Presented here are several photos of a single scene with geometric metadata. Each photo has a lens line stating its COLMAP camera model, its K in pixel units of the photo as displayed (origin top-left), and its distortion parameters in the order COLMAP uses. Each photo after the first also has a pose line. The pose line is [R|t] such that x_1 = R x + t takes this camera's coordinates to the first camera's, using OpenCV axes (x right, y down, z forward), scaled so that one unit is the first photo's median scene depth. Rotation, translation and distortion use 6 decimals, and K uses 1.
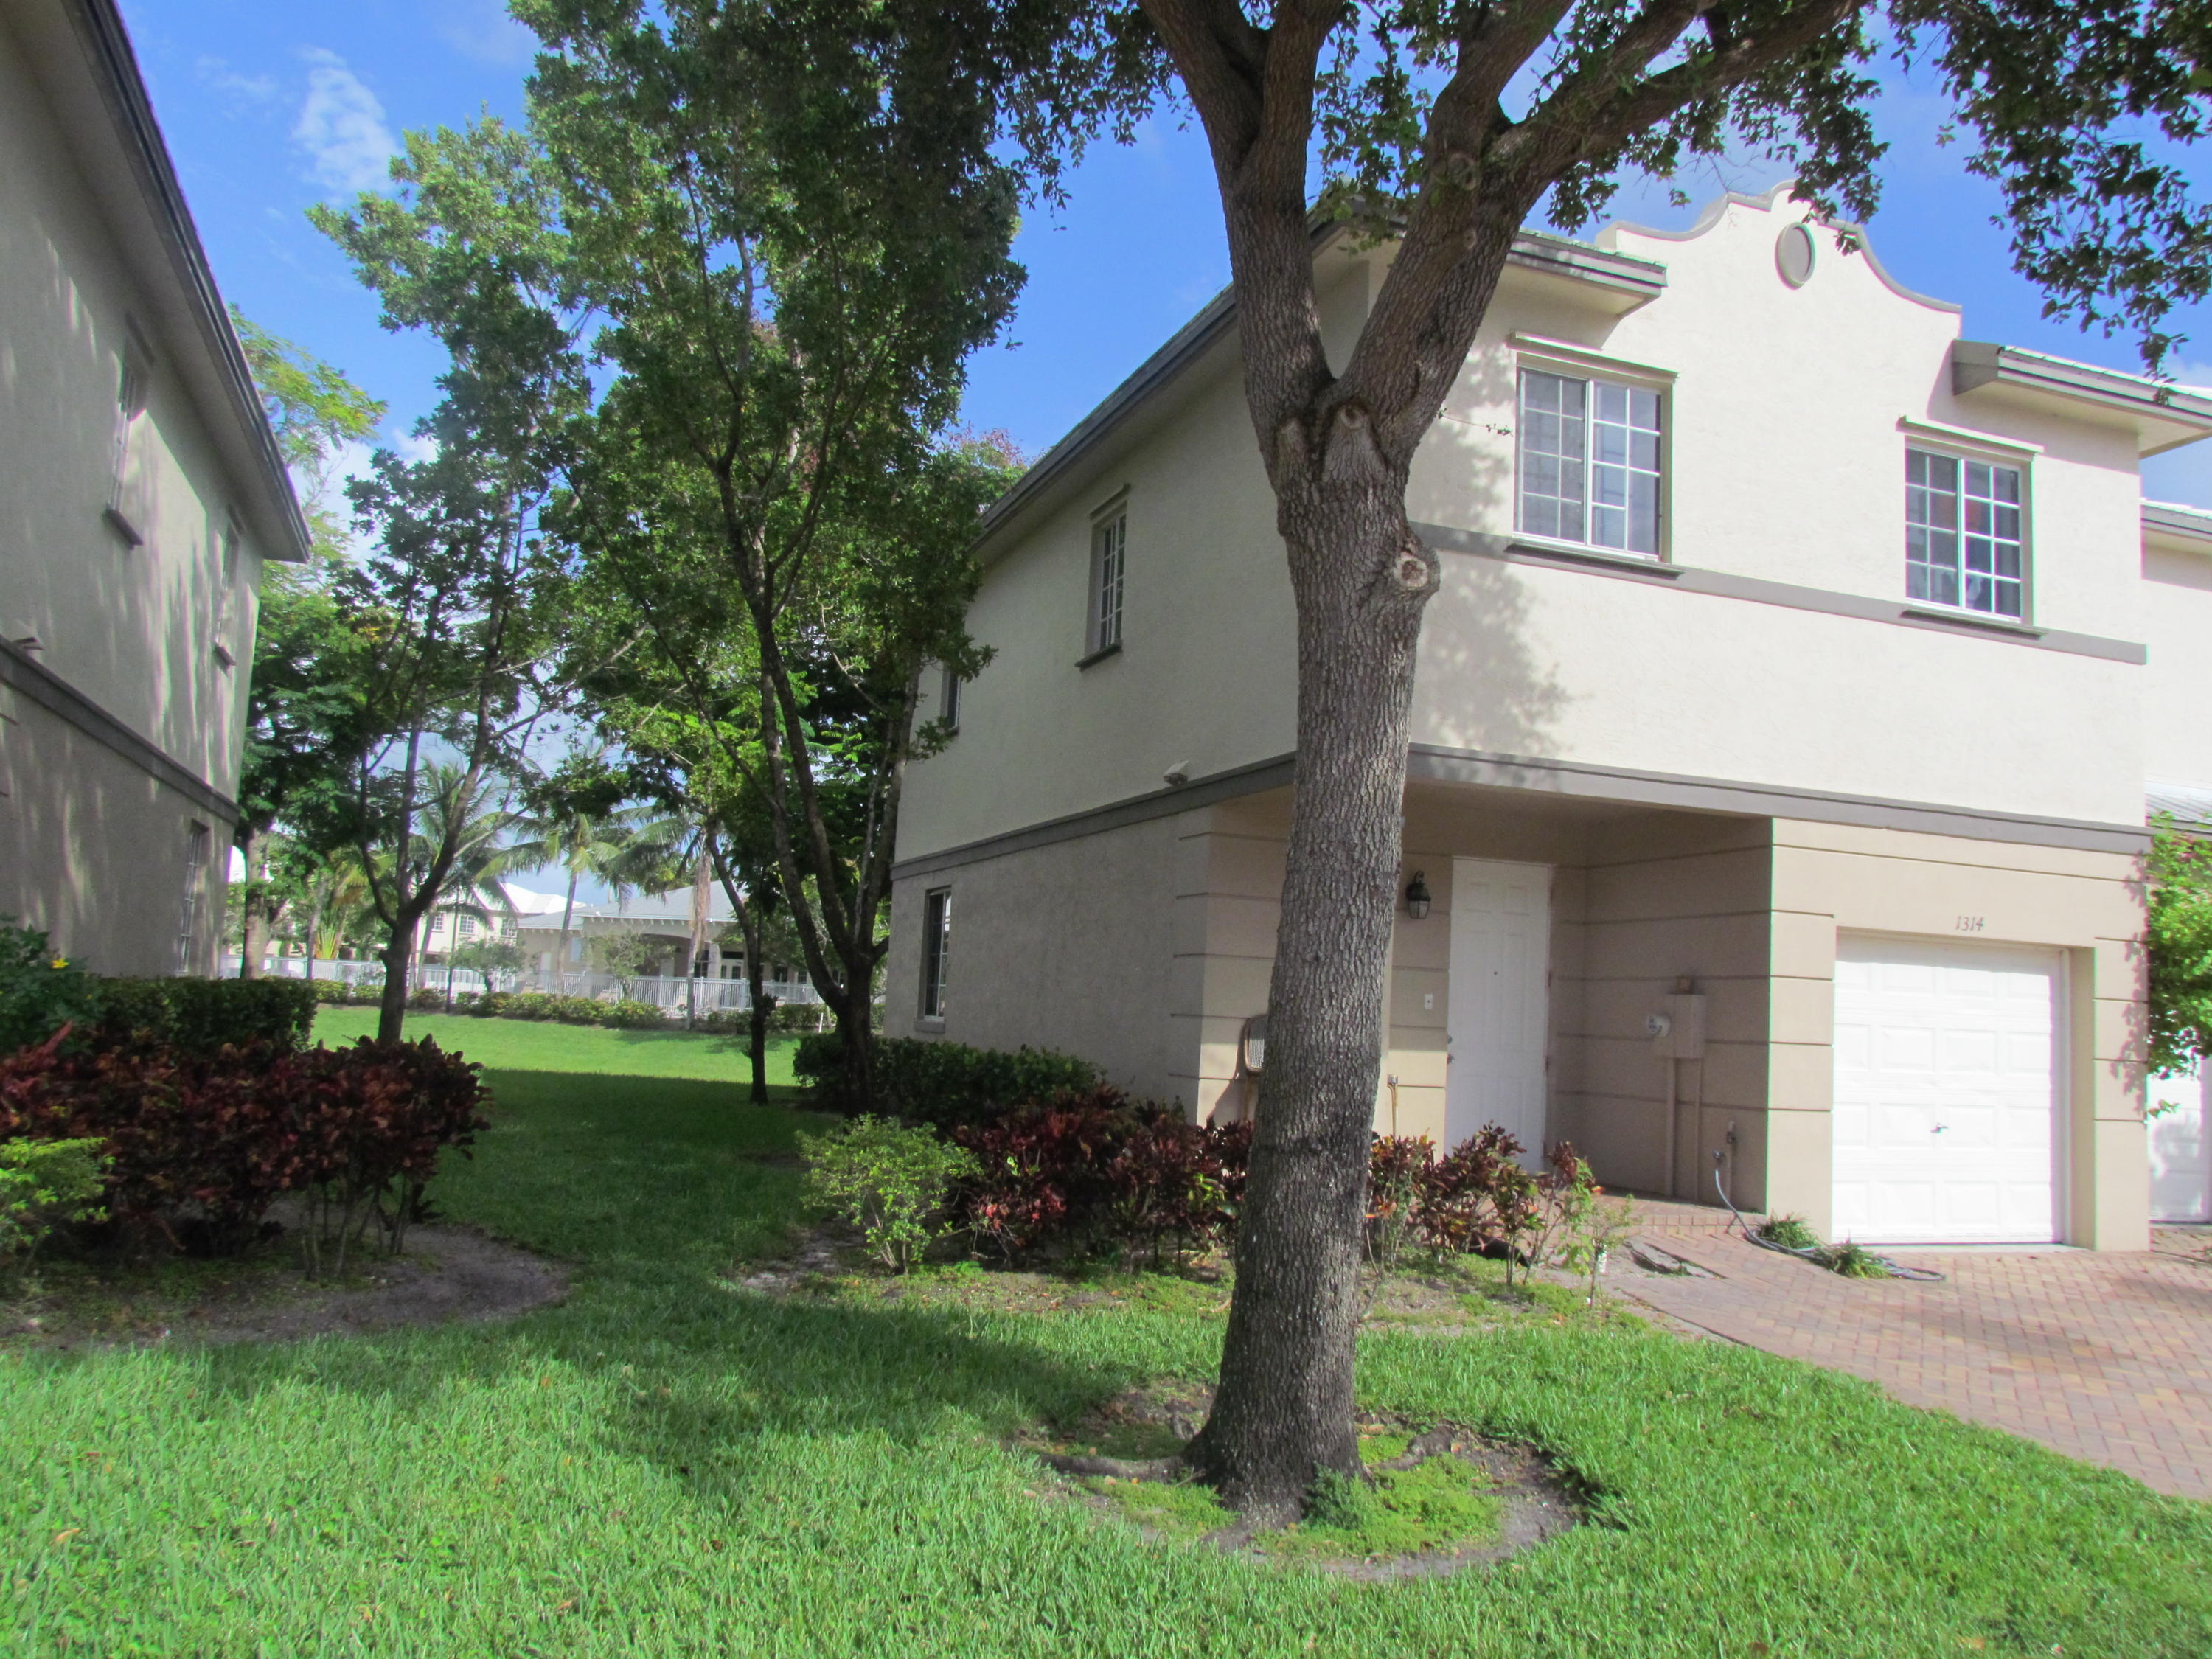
lens RADIAL K [[1737.1, 0, 1127.5], [0, 1737.1, 832.2], [0, 0, 1]] dist [-0.041824, 0.015740]
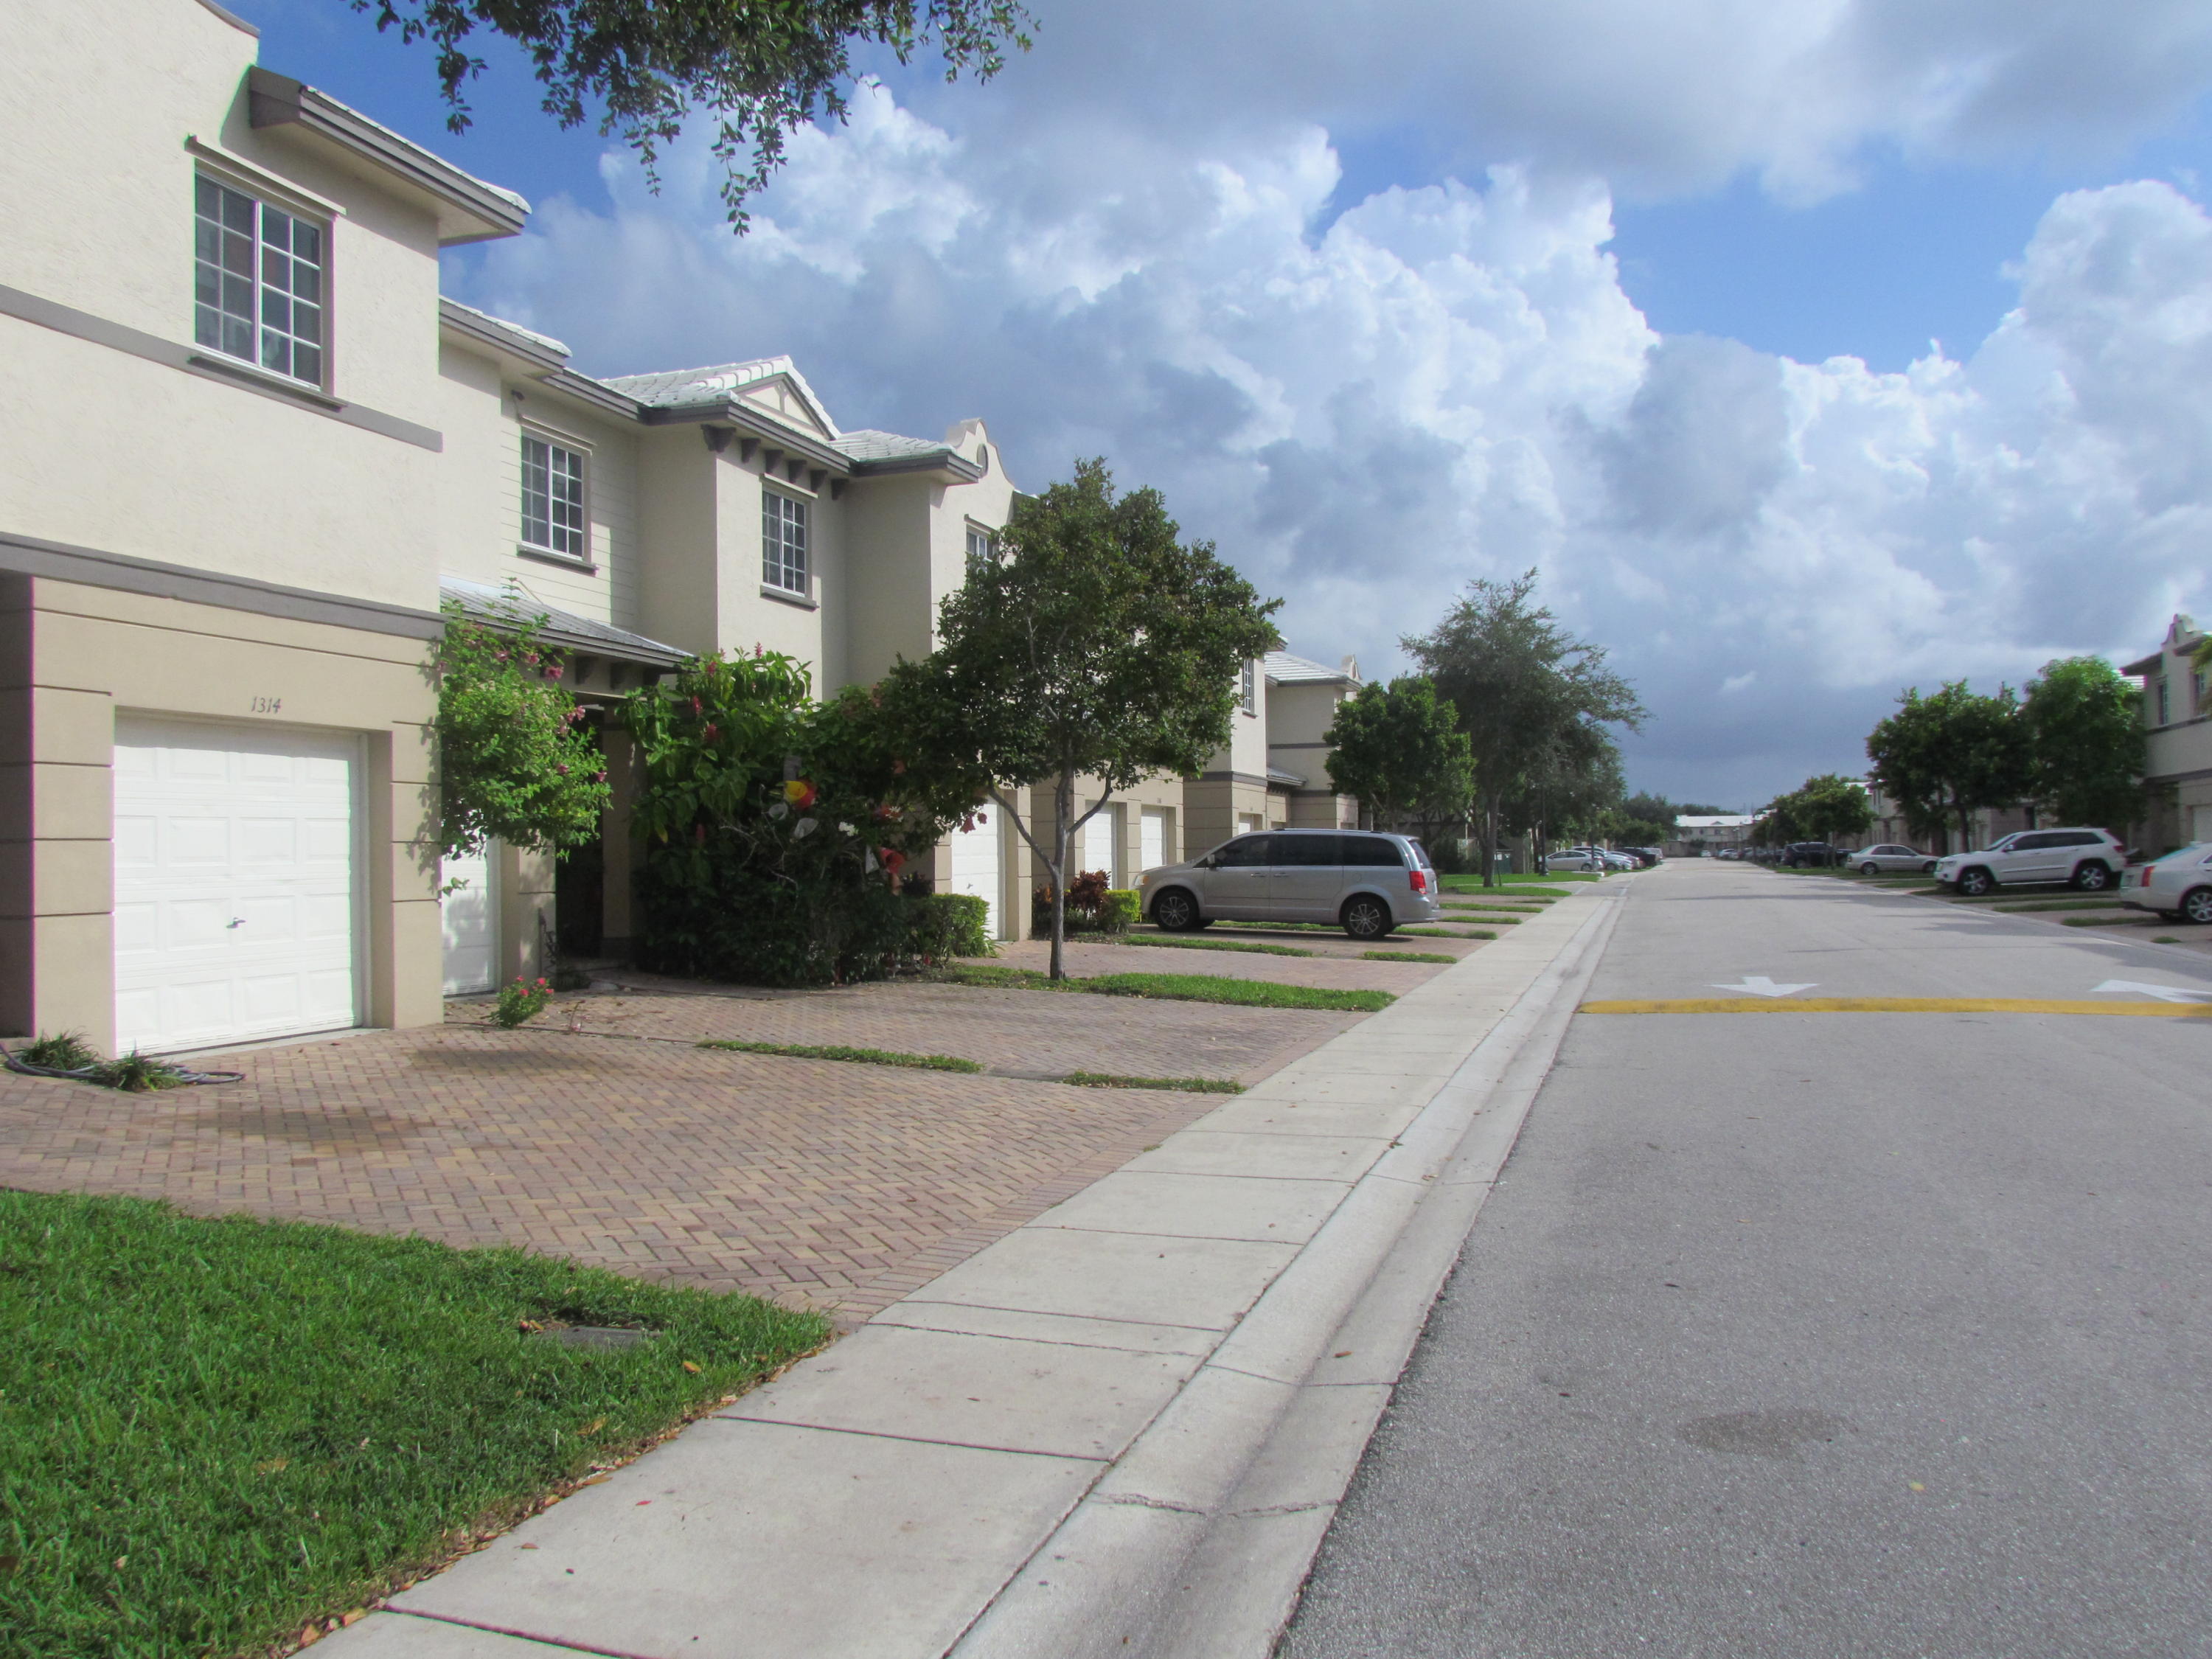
lens RADIAL K [[1713.3, 0, 1112.8], [0, 1713.3, 838.0], [0, 0, 1]] dist [-0.039752, 0.013689]
pose [[0.610493, -0.049570, 0.790469, 0.034994], [-0.039288, 0.994916, 0.092733, 0.022062], [-0.791047, -0.087669, 0.605442, 0.065442]]
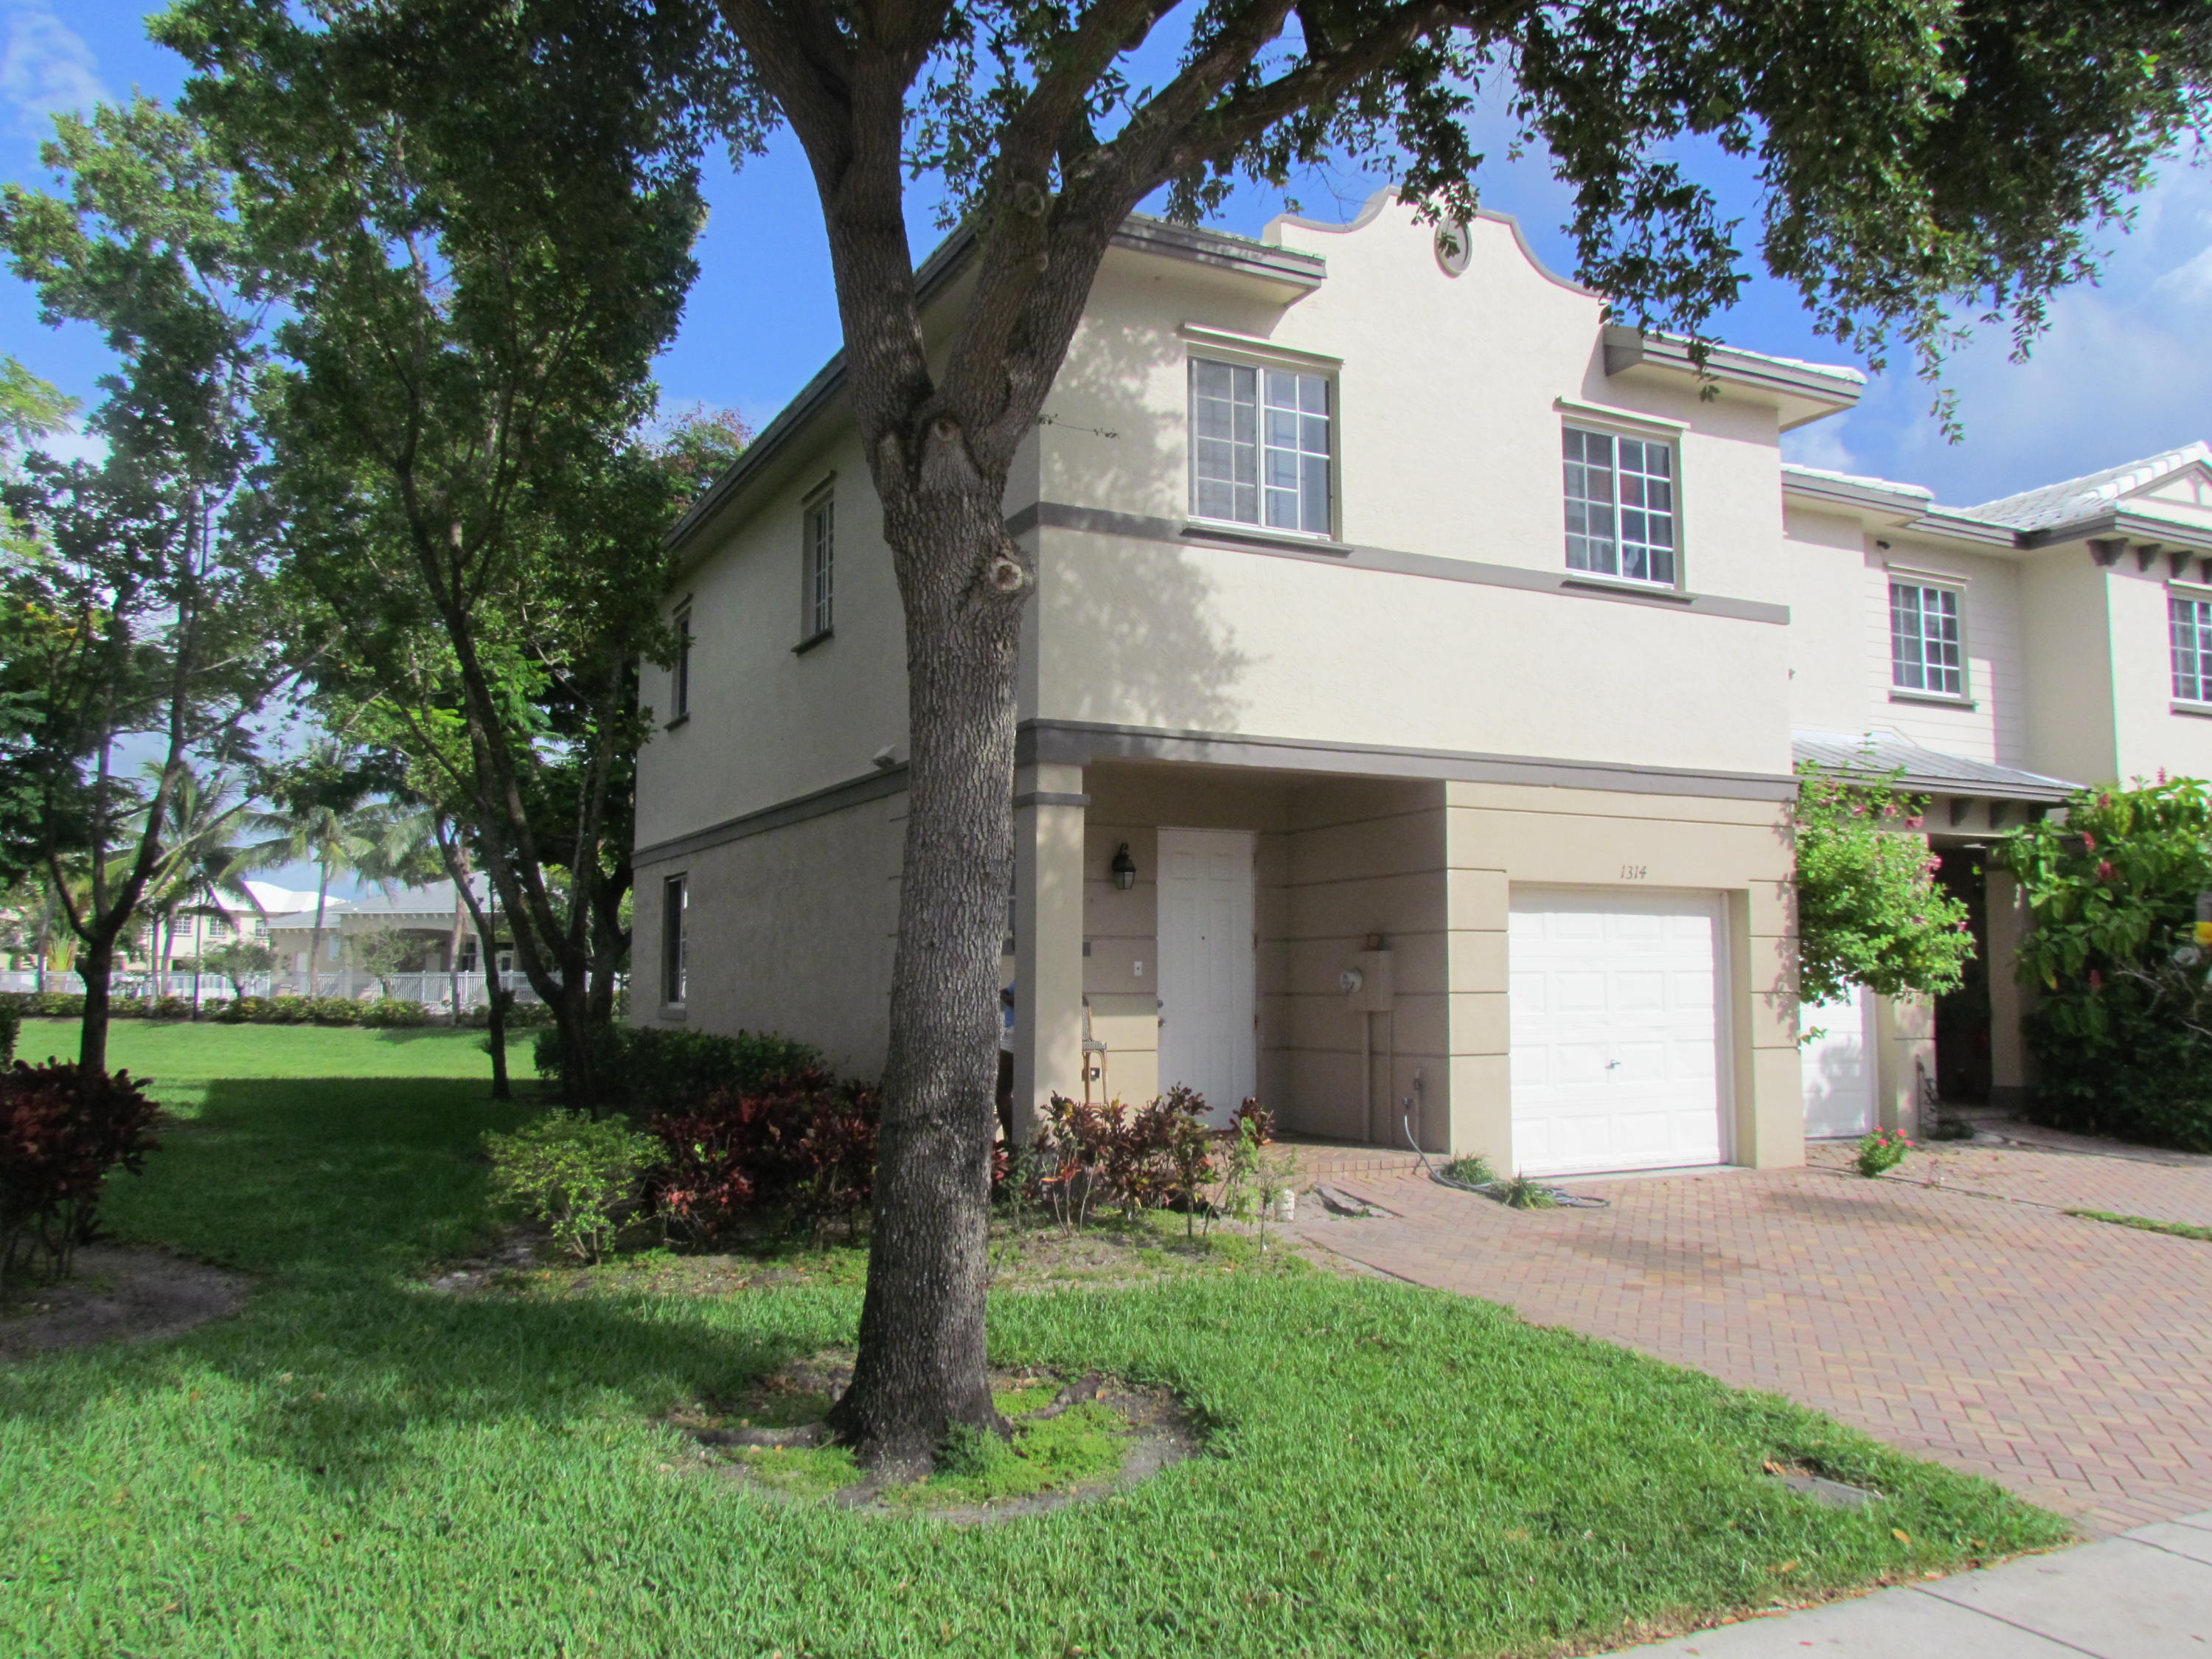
lens RADIAL K [[1737.1, 0, 1127.5], [0, 1737.1, 832.2], [0, 0, 1]] dist [-0.041824, 0.015740]
pose [[0.992182, -0.039574, 0.118357, 0.053839], [0.037256, 0.999069, 0.021732, -0.007251], [-0.119107, -0.017153, 0.992733, -0.032122]]
